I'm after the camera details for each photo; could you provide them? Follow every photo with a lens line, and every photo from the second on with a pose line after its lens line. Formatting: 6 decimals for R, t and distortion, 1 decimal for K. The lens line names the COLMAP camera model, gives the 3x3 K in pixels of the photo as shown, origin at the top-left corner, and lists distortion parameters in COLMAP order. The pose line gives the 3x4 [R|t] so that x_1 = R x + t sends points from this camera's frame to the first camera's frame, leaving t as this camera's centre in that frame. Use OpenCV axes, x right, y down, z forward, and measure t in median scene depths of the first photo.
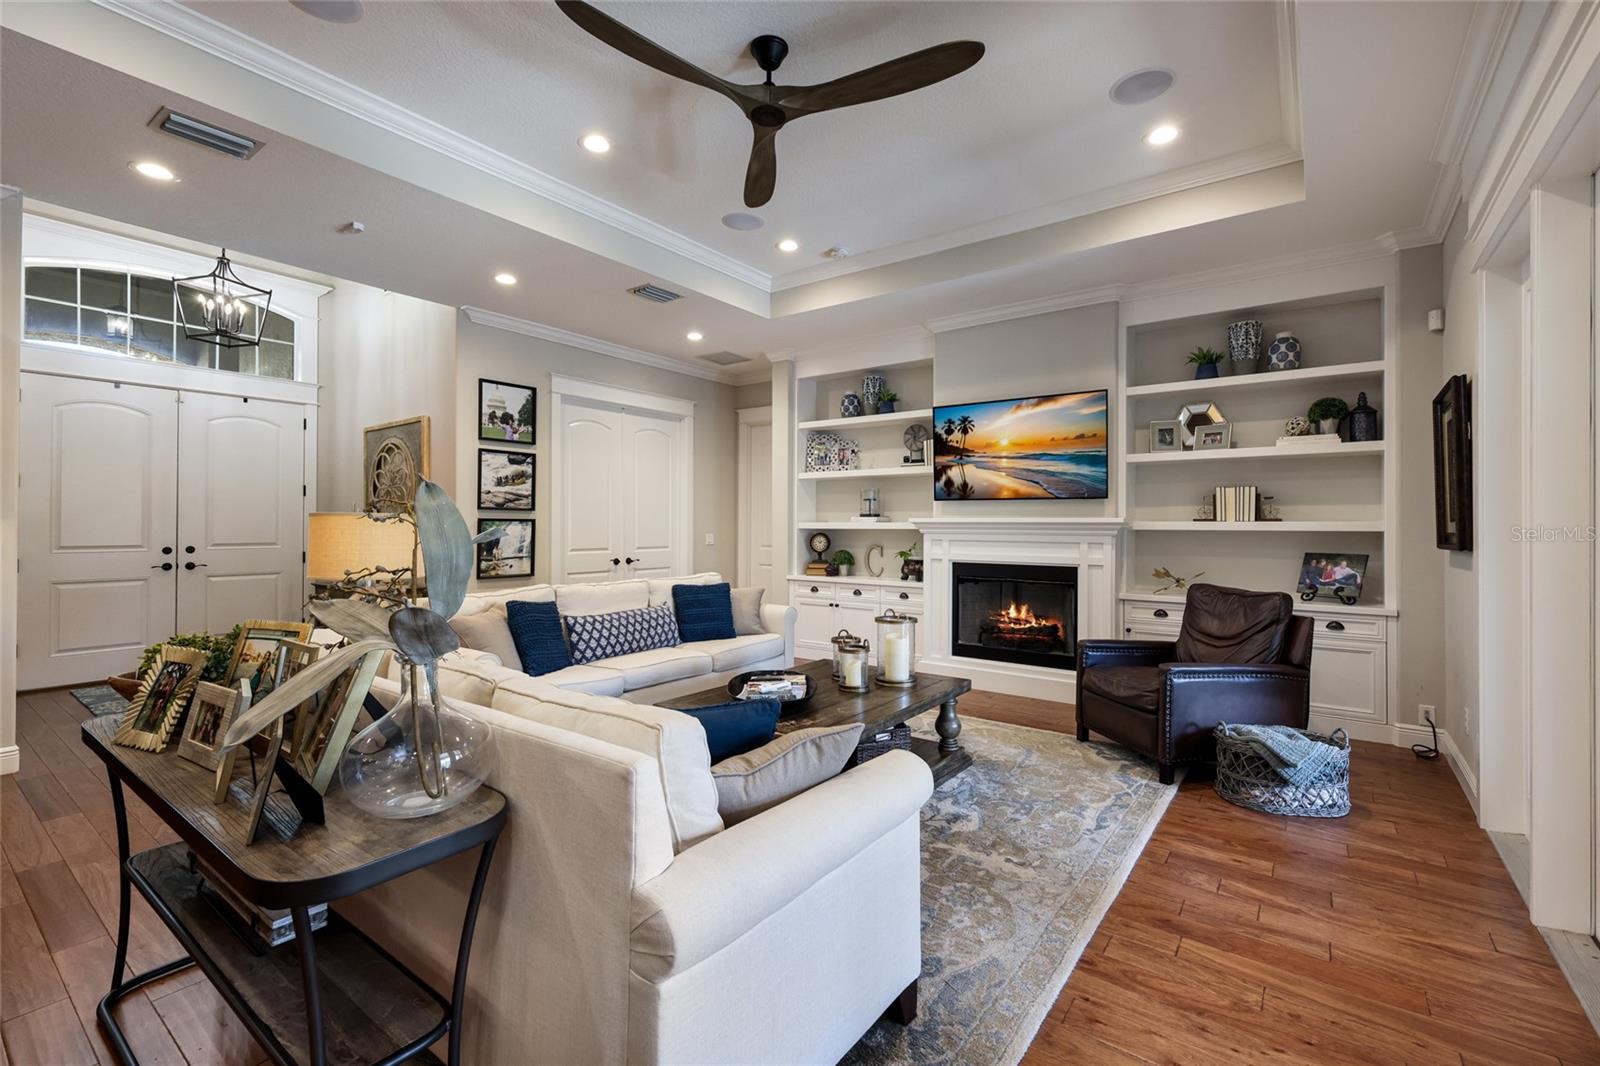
lens RADIAL K [[691.7, 0, 802.0], [0, 691.7, 516.0], [0, 0, 1]] dist [0.011444, 0.000538]
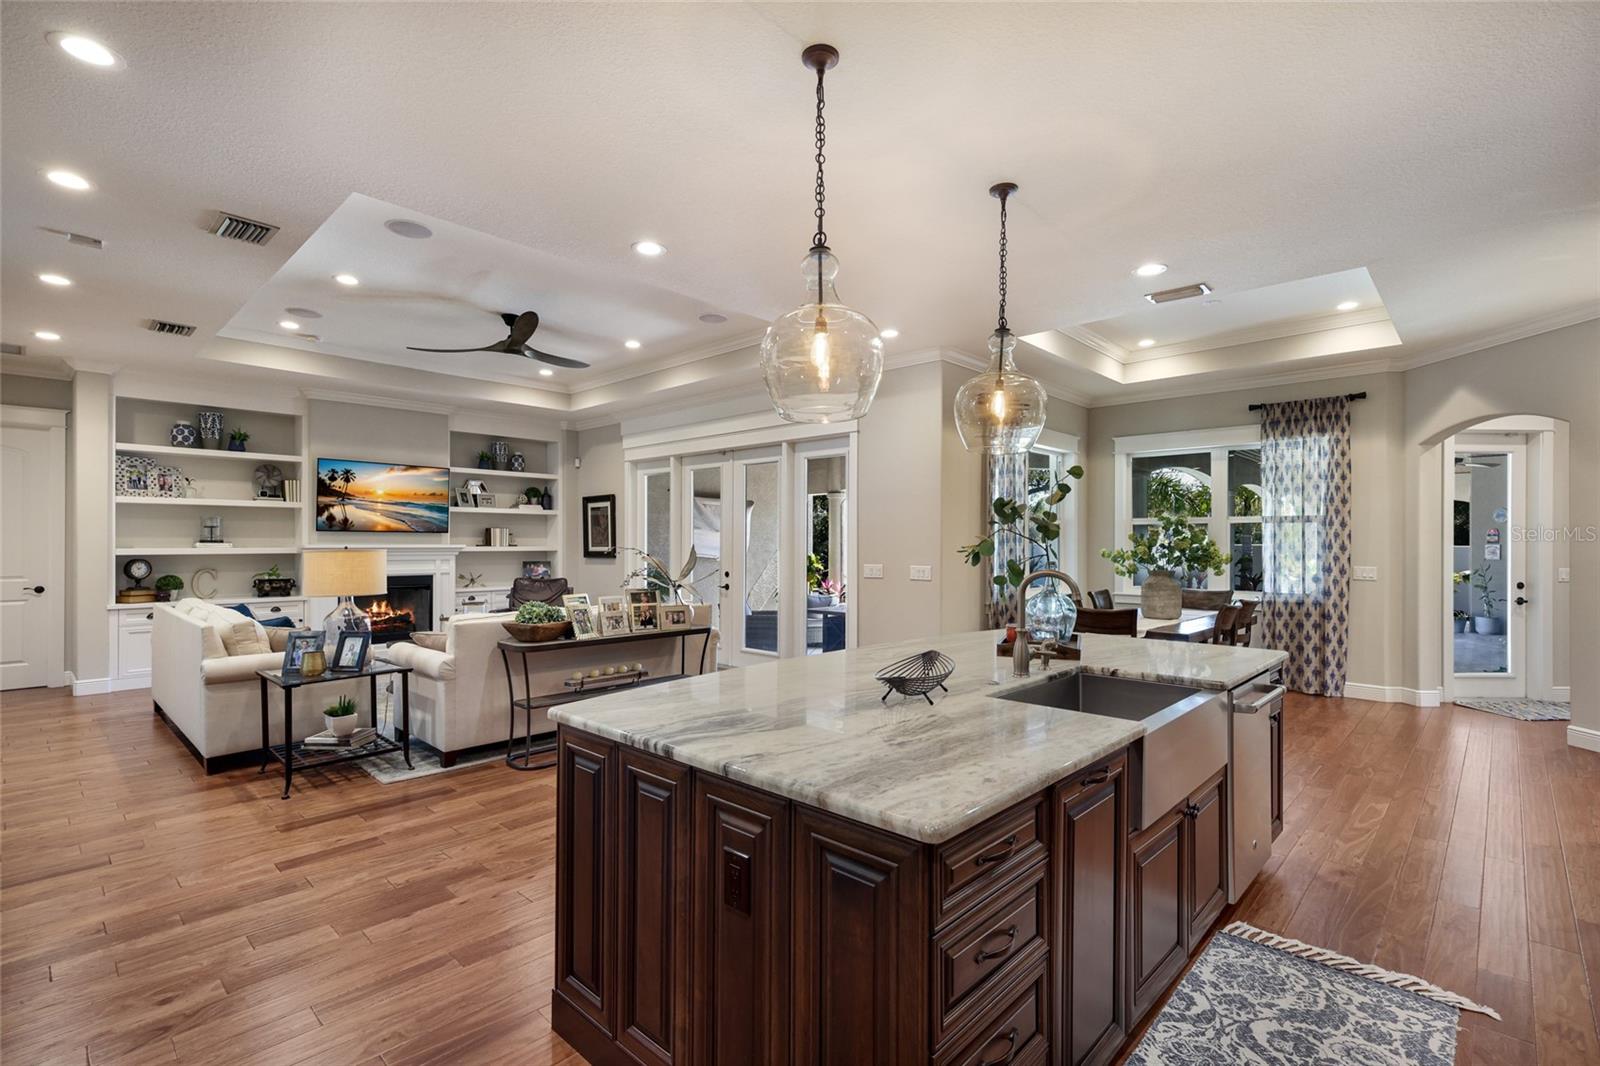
lens RADIAL K [[736.9, 0, 790.7], [0, 736.9, 538.9], [0, 0, 1]] dist [0.018887, -0.002605]
pose [[0.138498, 0.001456, 0.990362, -1.072127], [-0.013919, 0.999903, 0.000476, -0.020732], [-0.990265, -0.013850, 0.138504, -0.061553]]
